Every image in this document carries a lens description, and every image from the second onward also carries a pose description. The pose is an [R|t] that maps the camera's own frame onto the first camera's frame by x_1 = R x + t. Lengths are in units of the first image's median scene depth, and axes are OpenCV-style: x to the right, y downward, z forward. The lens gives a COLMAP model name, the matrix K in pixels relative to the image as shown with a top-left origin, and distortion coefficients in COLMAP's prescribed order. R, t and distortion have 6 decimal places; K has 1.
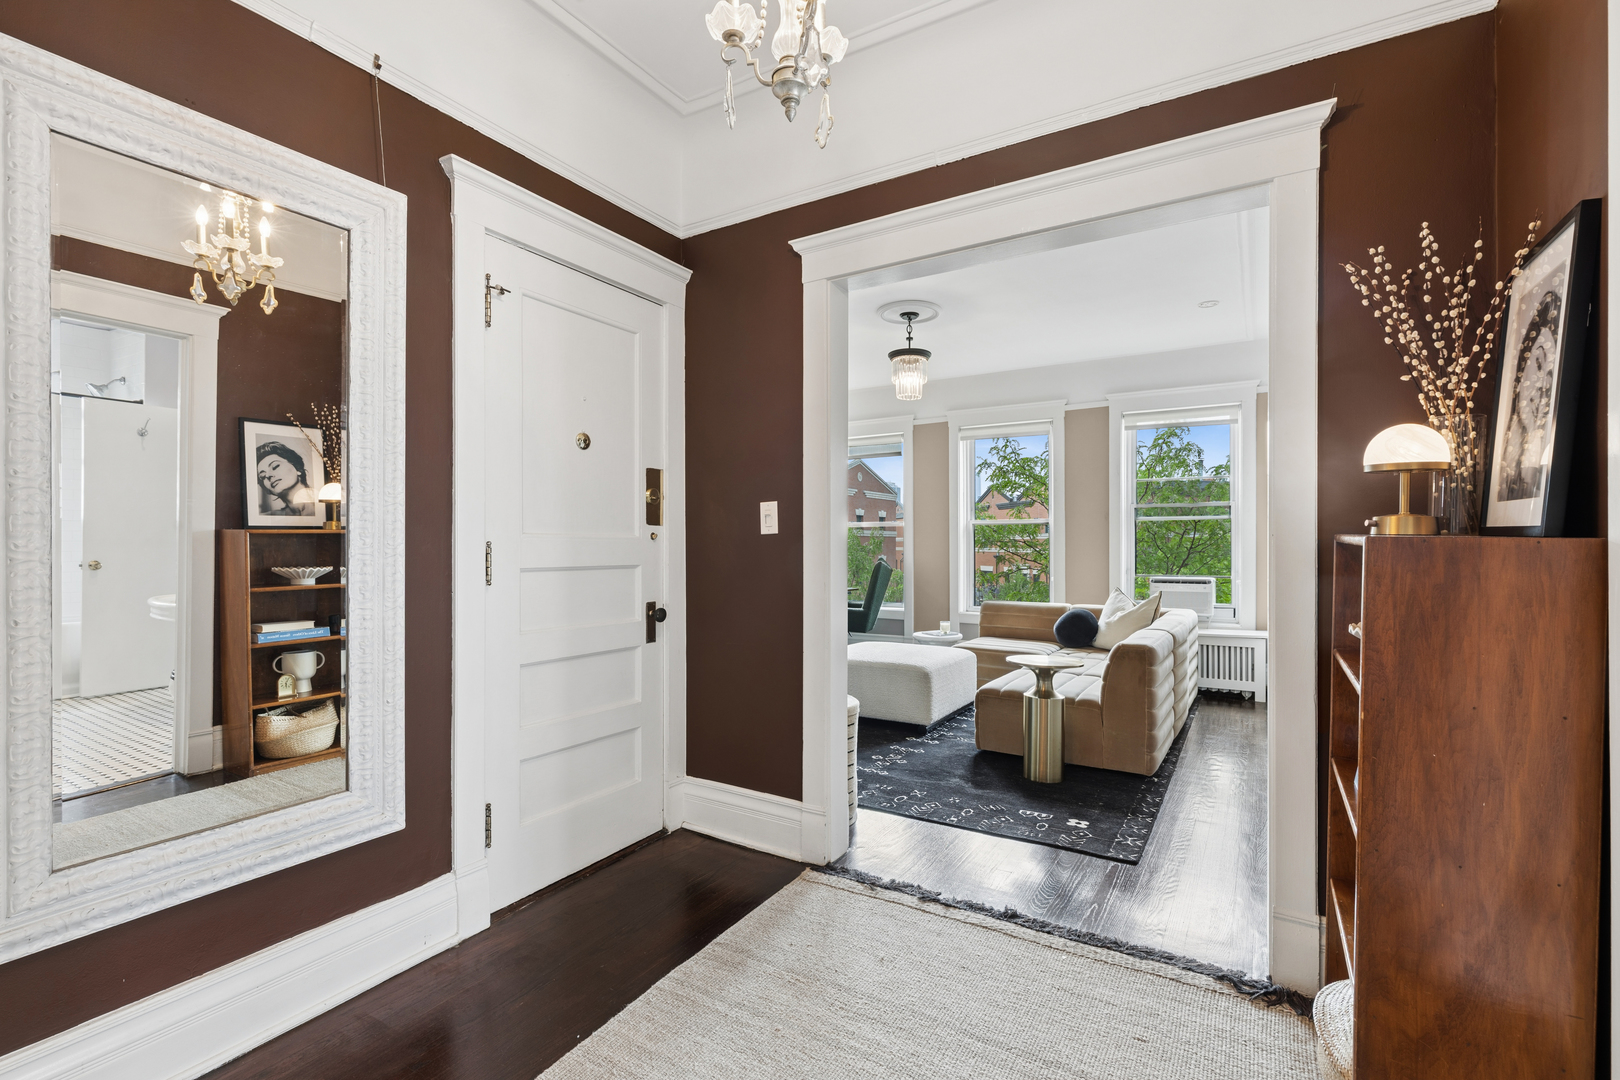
lens RADIAL K [[730.4, 0, 810.9], [0, 730.4, 544.6], [0, 0, 1]] dist [0.001570, 0.000024]
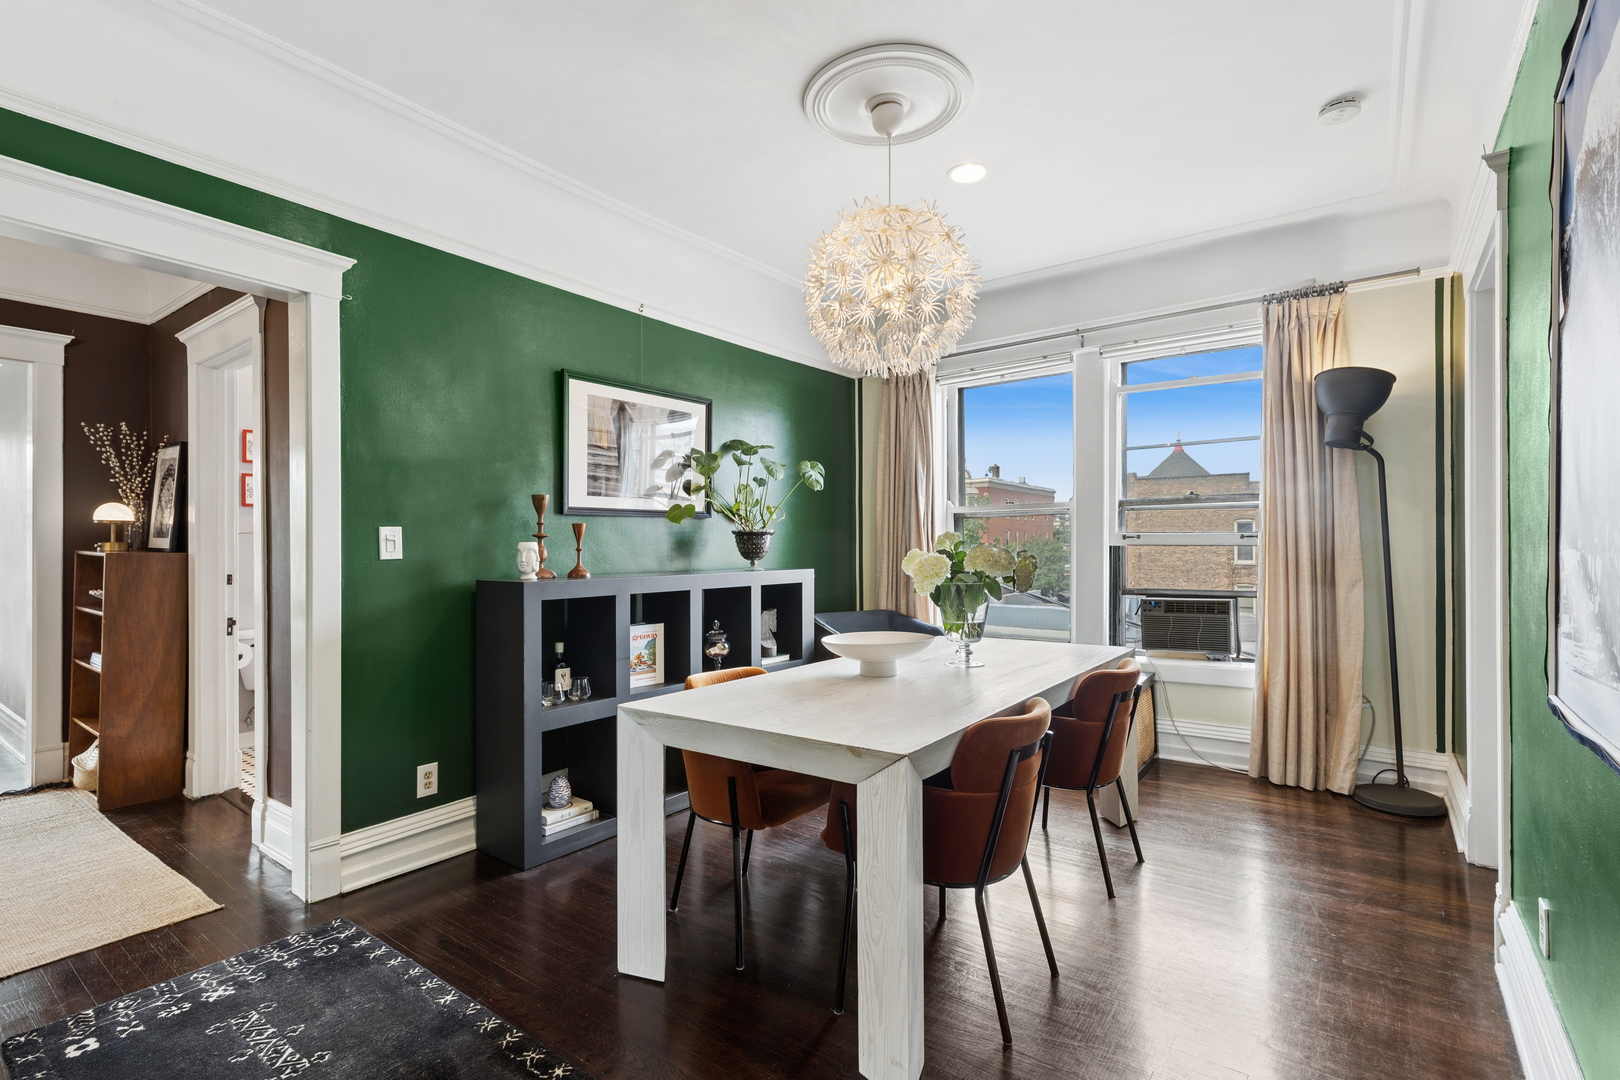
lens RADIAL K [[730.4, 0, 810.9], [0, 730.4, 544.6], [0, 0, 1]] dist [0.001570, 0.000024]
pose [[0.074209, 0.003682, 0.997236, -1.331259], [0.005476, 0.999977, -0.004100, -0.012789], [-0.997228, 0.005766, 0.074187, -1.370352]]
